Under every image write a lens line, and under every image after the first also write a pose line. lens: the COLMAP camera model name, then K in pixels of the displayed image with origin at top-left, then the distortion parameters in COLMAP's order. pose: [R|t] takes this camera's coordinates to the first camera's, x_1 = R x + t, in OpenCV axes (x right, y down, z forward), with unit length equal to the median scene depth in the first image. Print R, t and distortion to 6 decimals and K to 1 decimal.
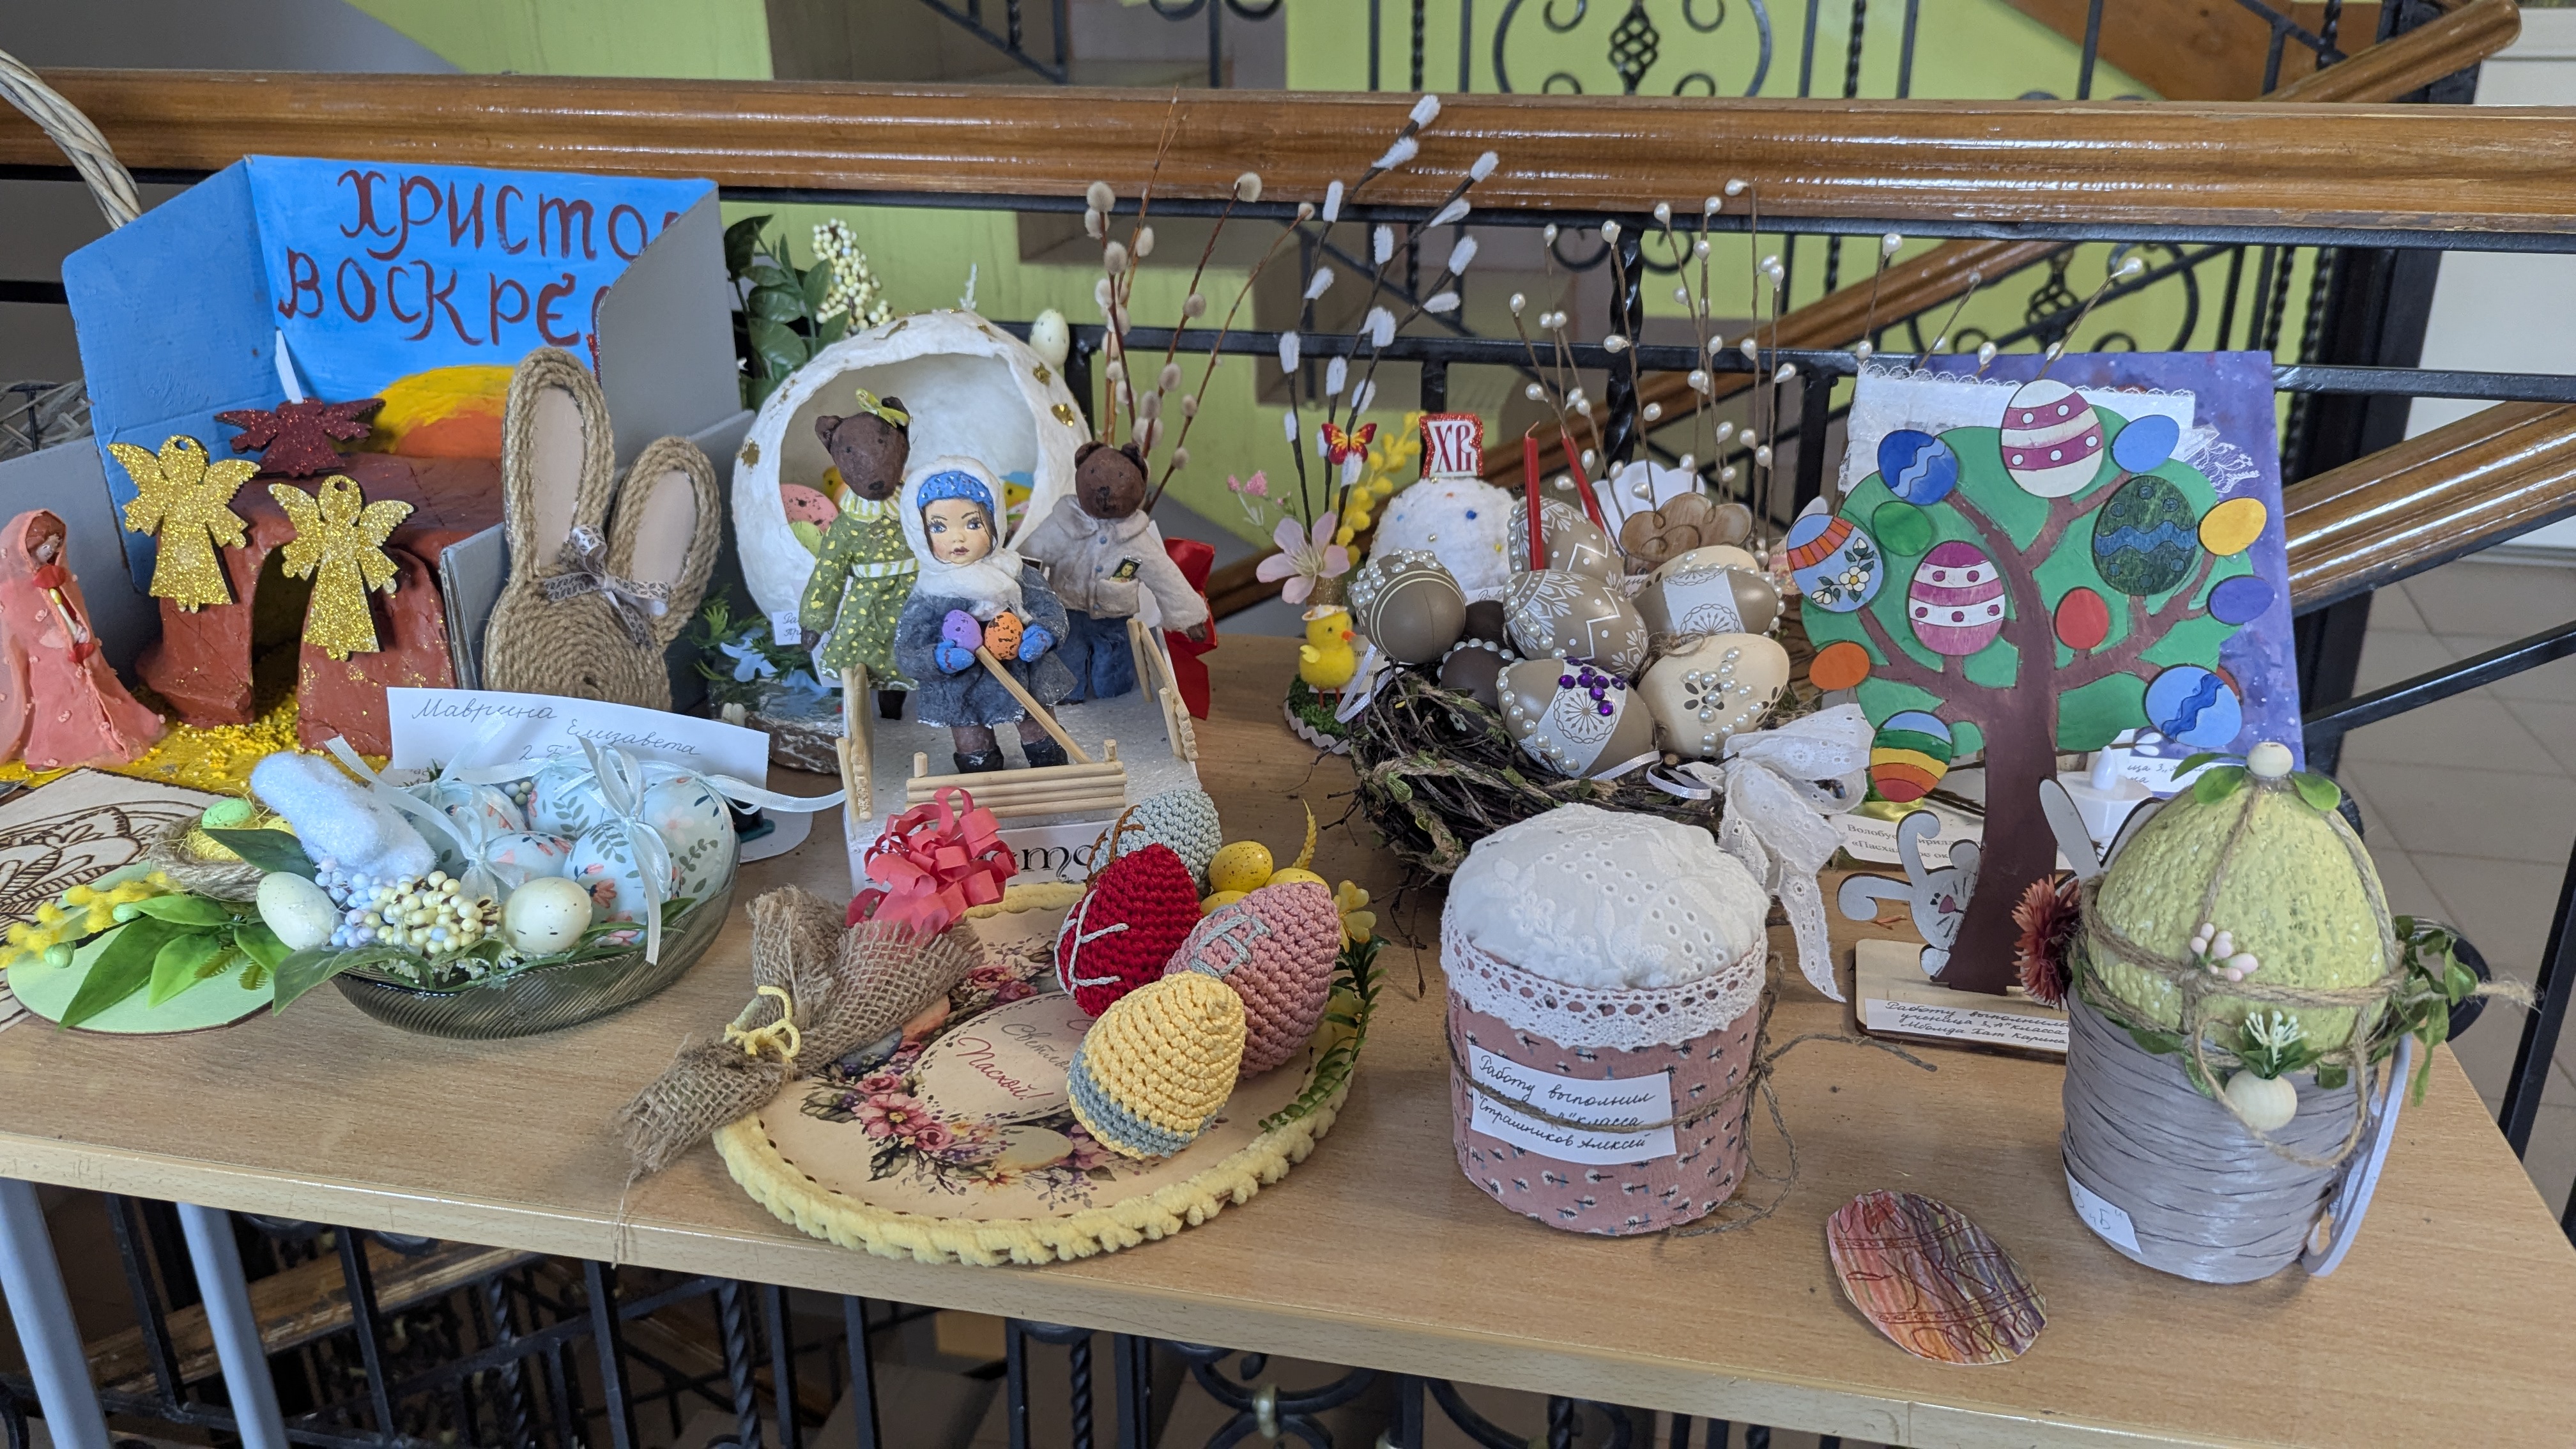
lens RADIAL K [[1872.7, 0, 1358.3], [0, 1872.7, 735.3], [0, 0, 1]] dist [0.047168, -0.044420]
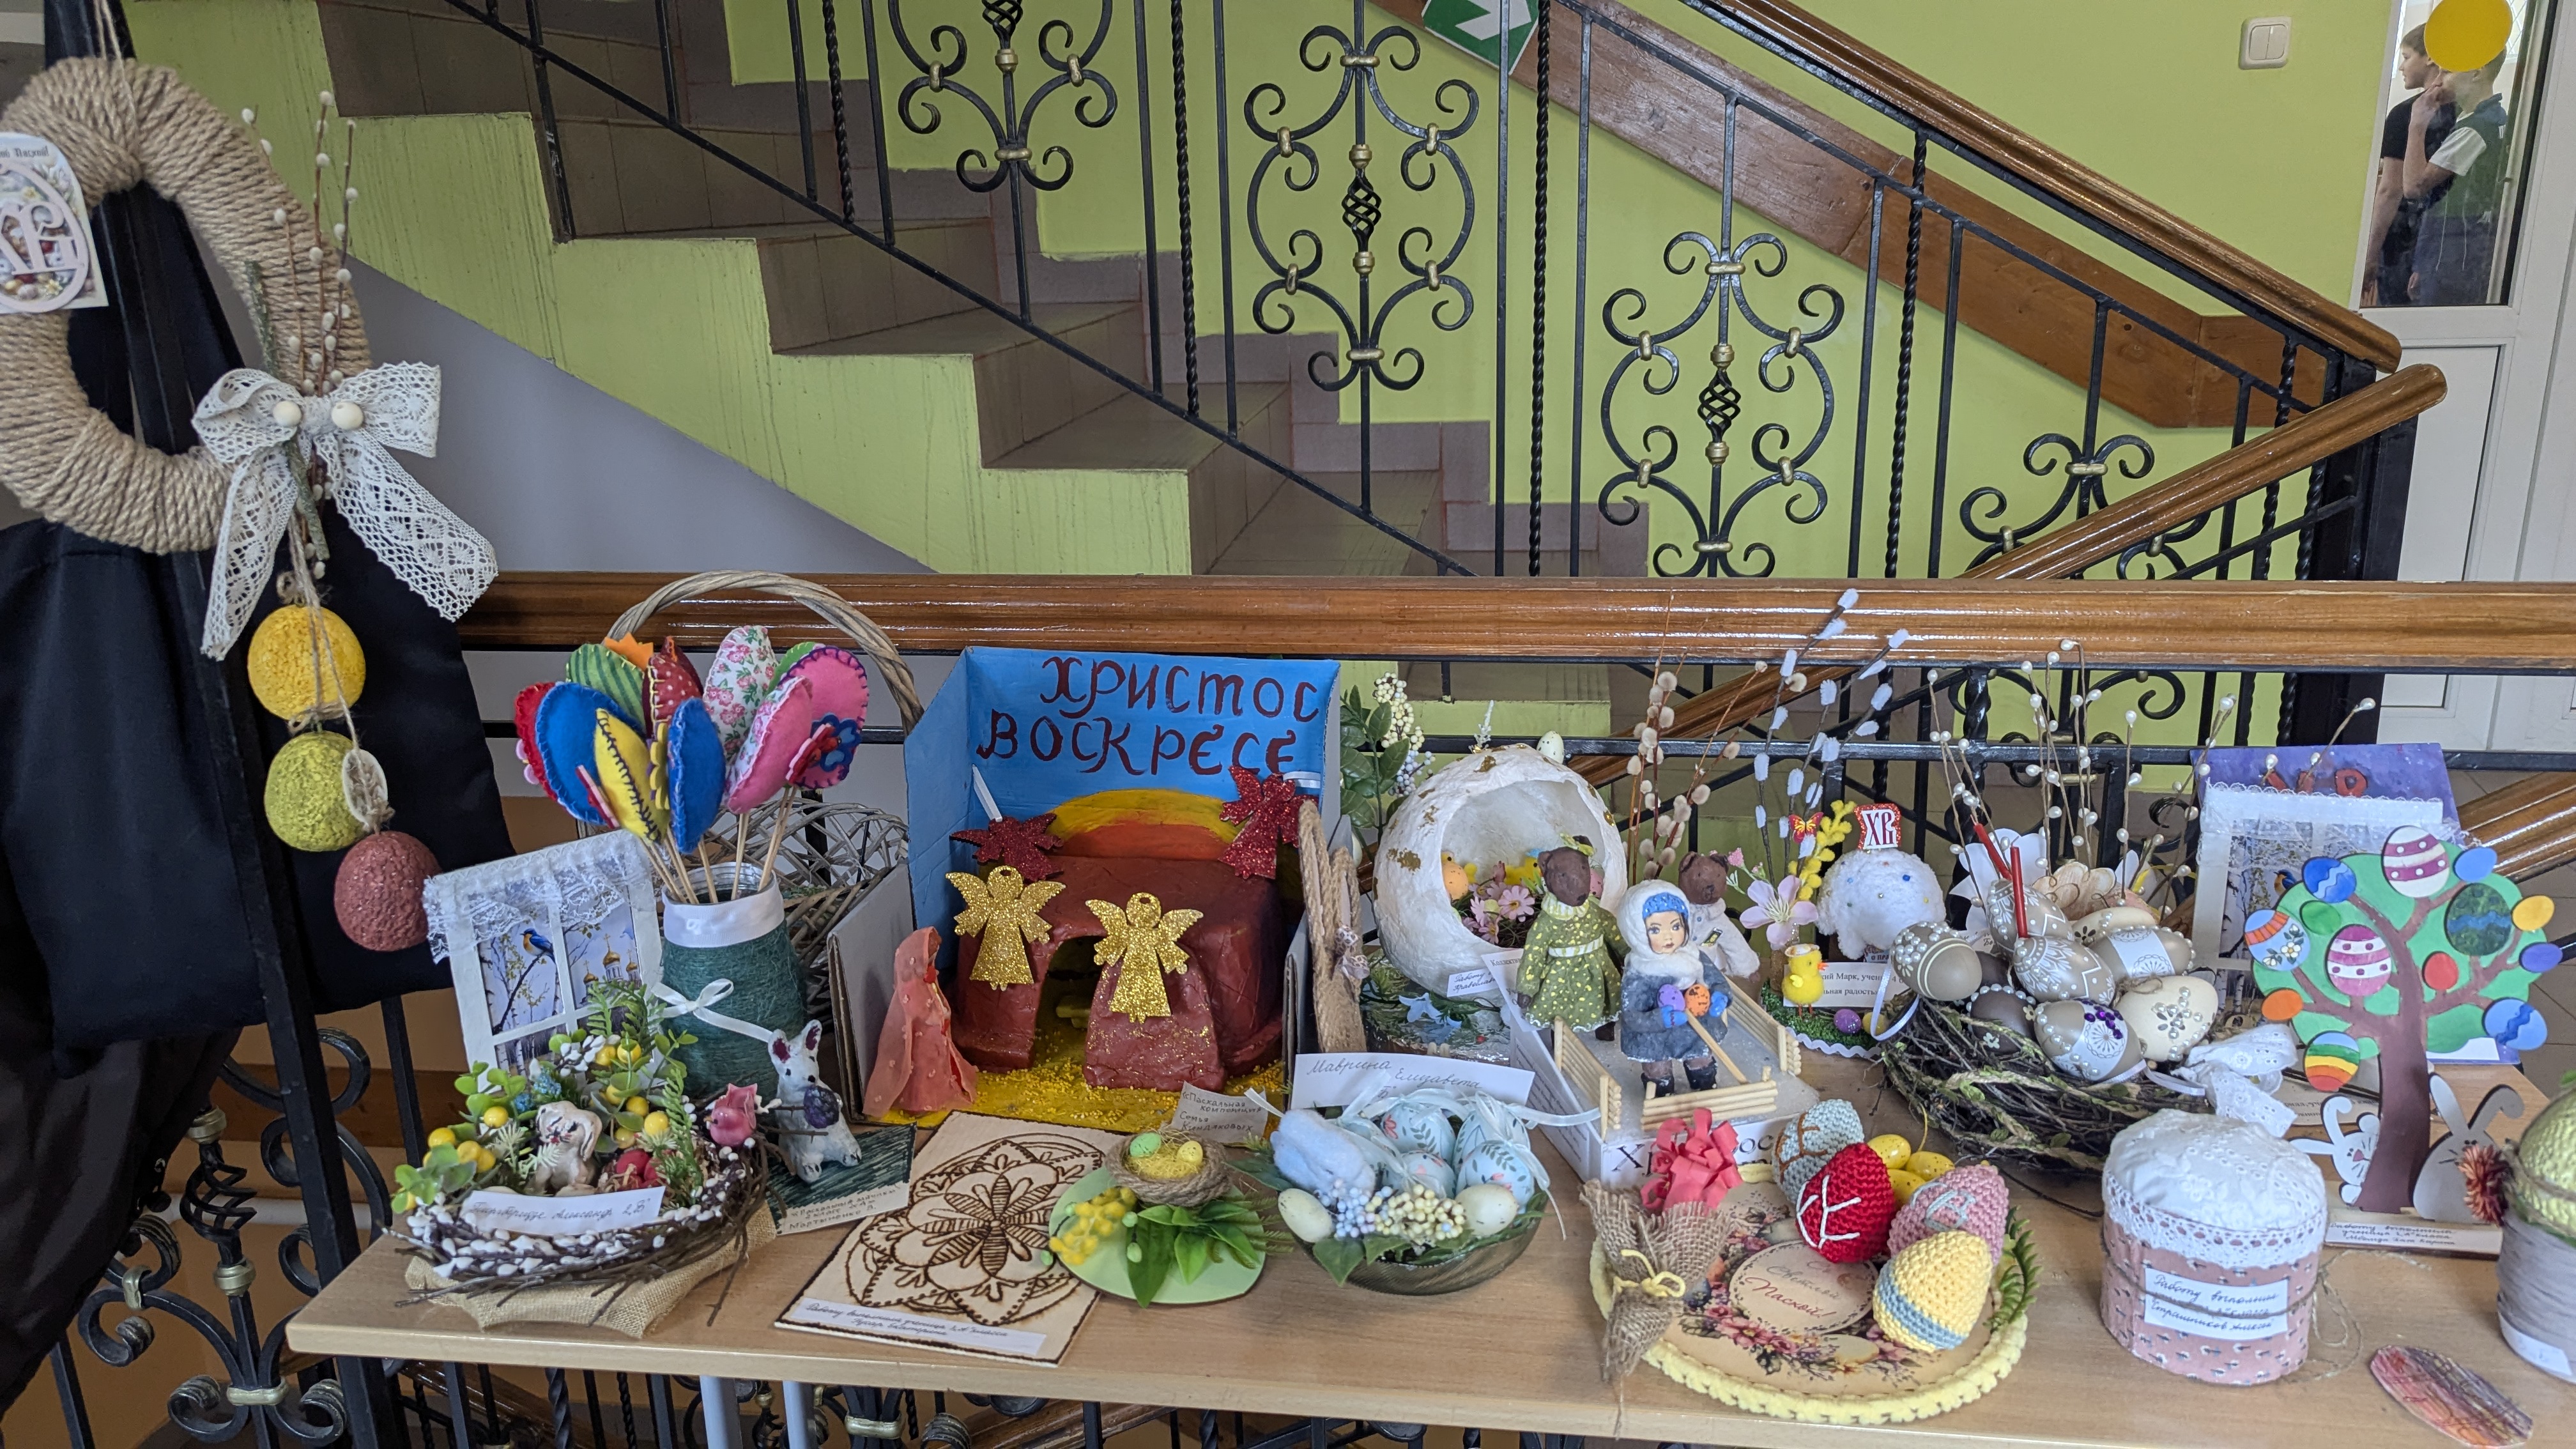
lens RADIAL K [[1872.7, 0, 1297.9], [0, 1872.7, 728.1], [0, 0, 1]] dist [0.047168, -0.044420]
pose [[0.997715, -0.041864, 0.053022, -0.525179], [0.047193, 0.993498, -0.103607, -0.116828], [-0.048340, 0.105873, 0.993204, -0.452308]]
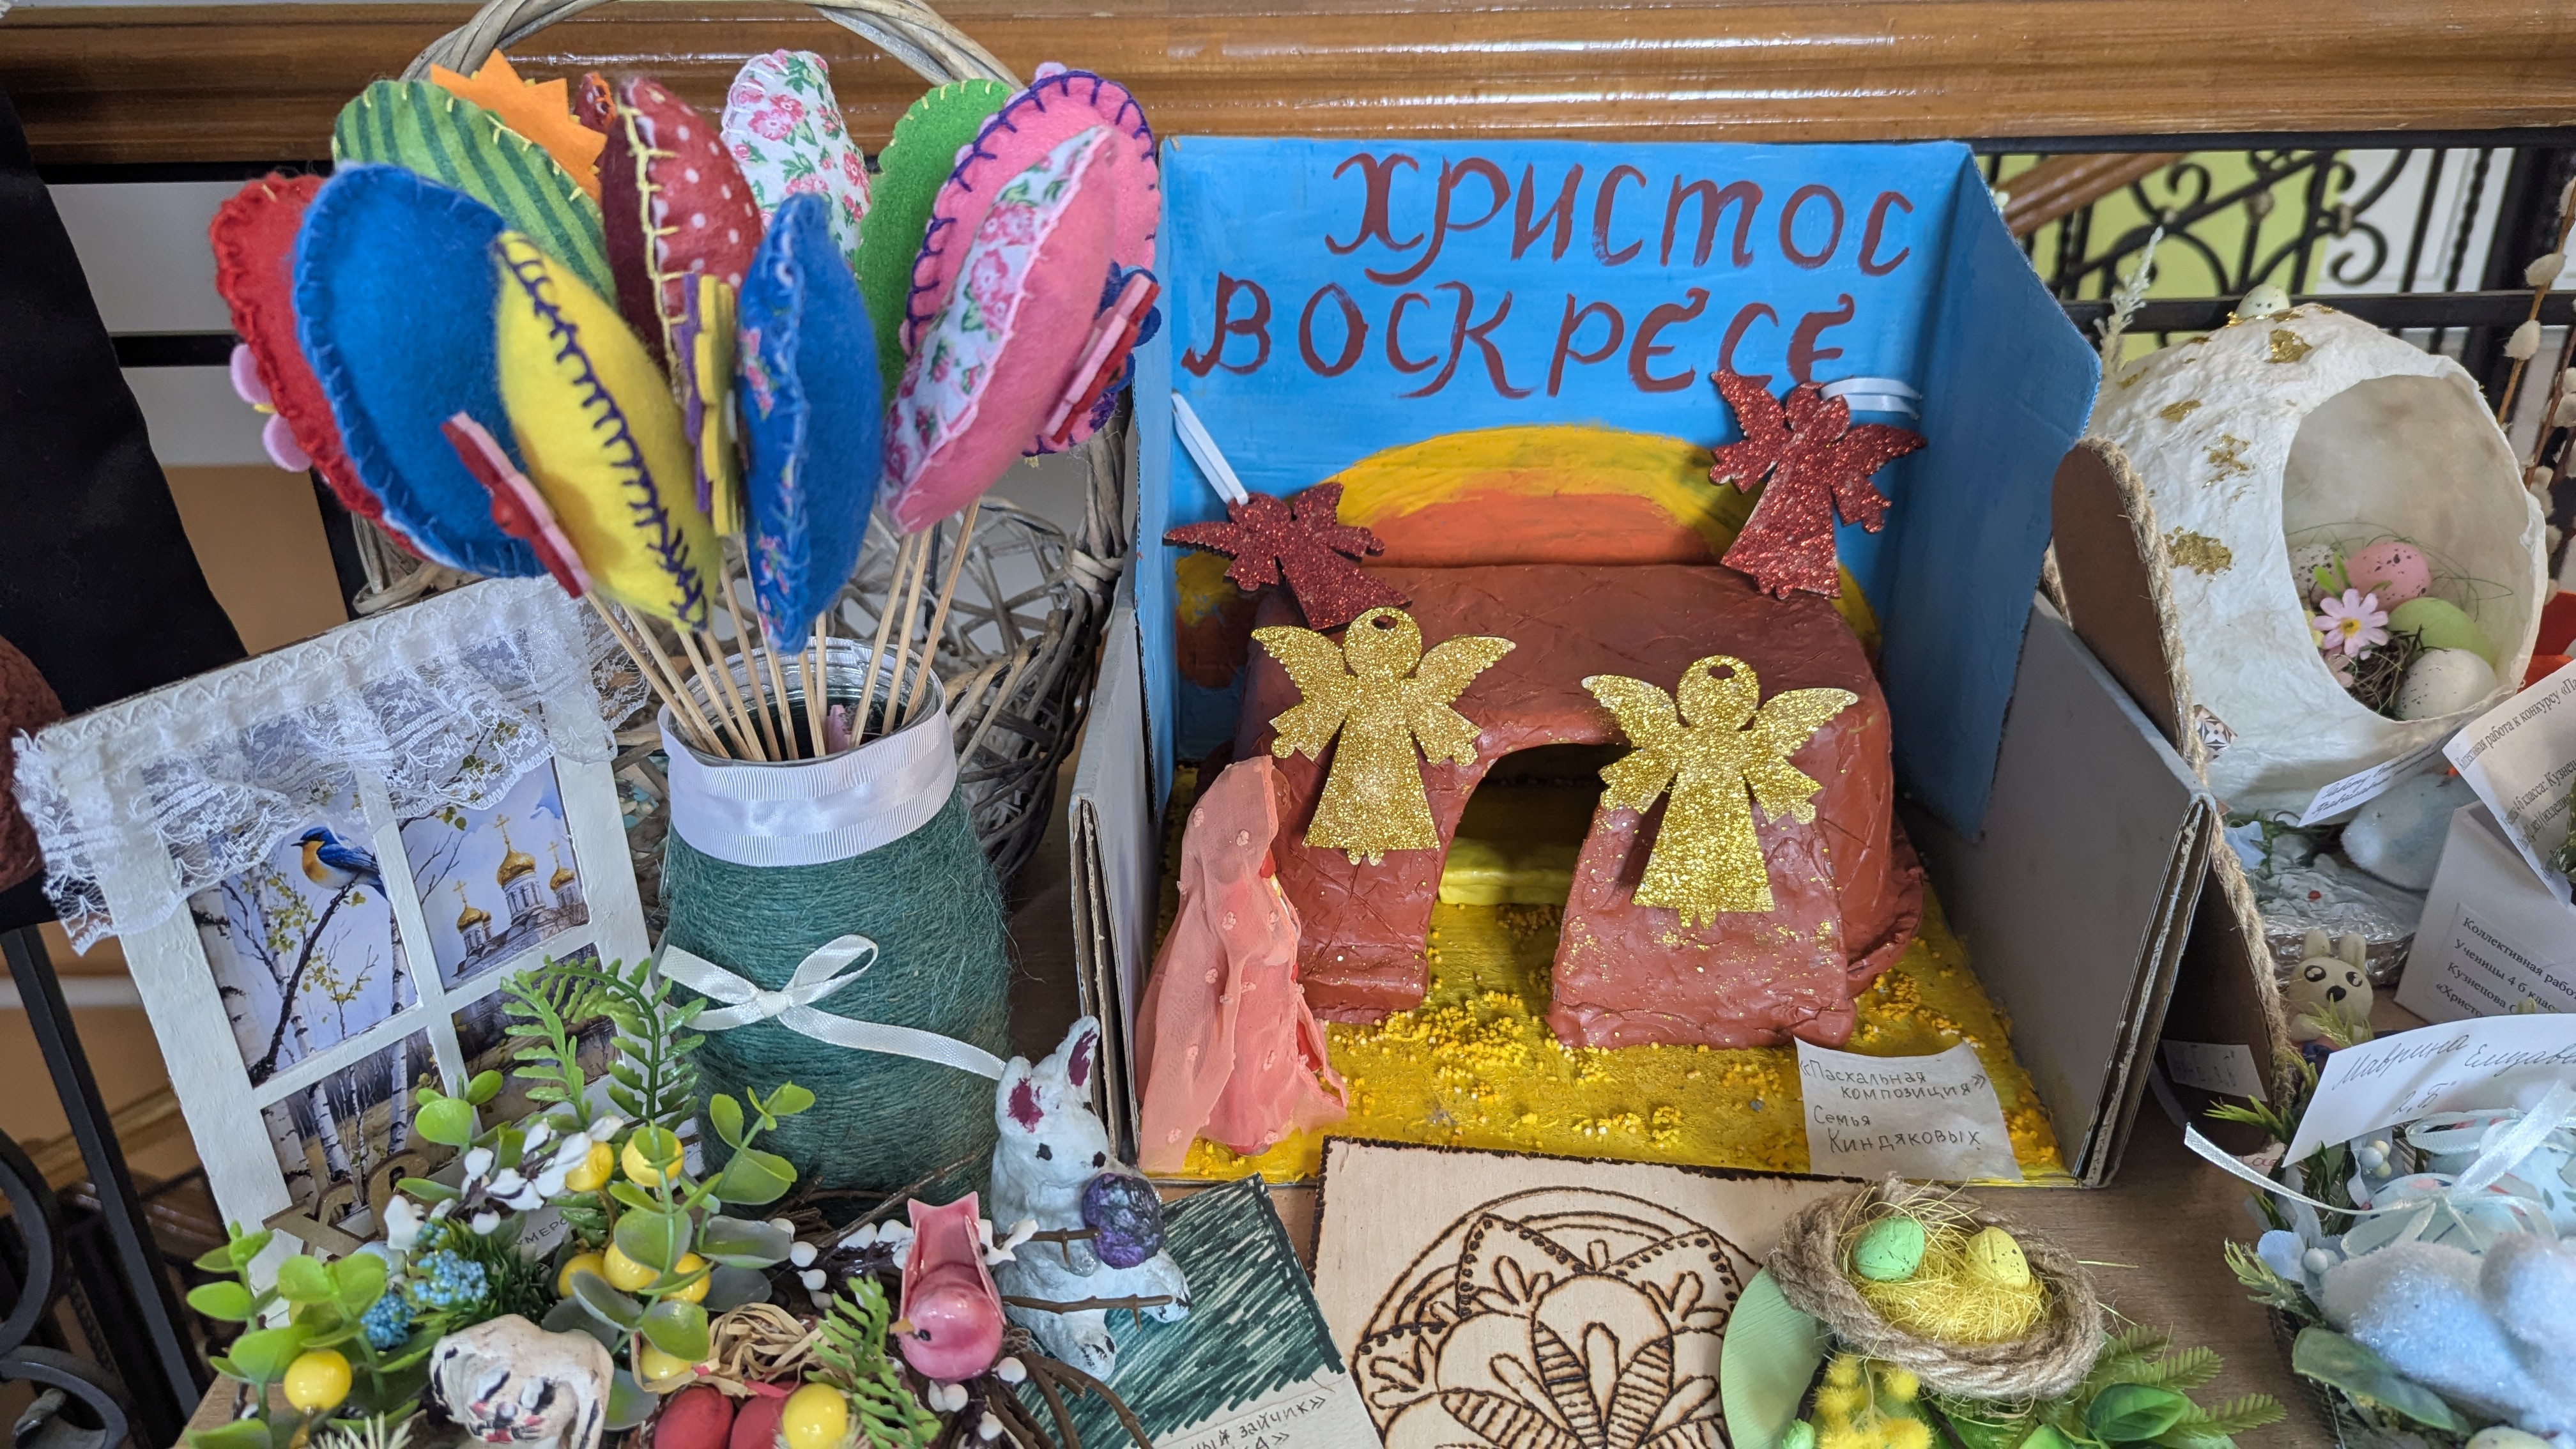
lens RADIAL K [[1872.7, 0, 1275.6], [0, 1872.7, 701.9], [0, 0, 1]] dist [0.047168, -0.044420]
pose [[0.976790, -0.109549, 0.184067, -0.862985], [0.094541, 0.991584, 0.088450, -0.206175], [-0.192208, -0.068995, 0.978926, 0.420517]]
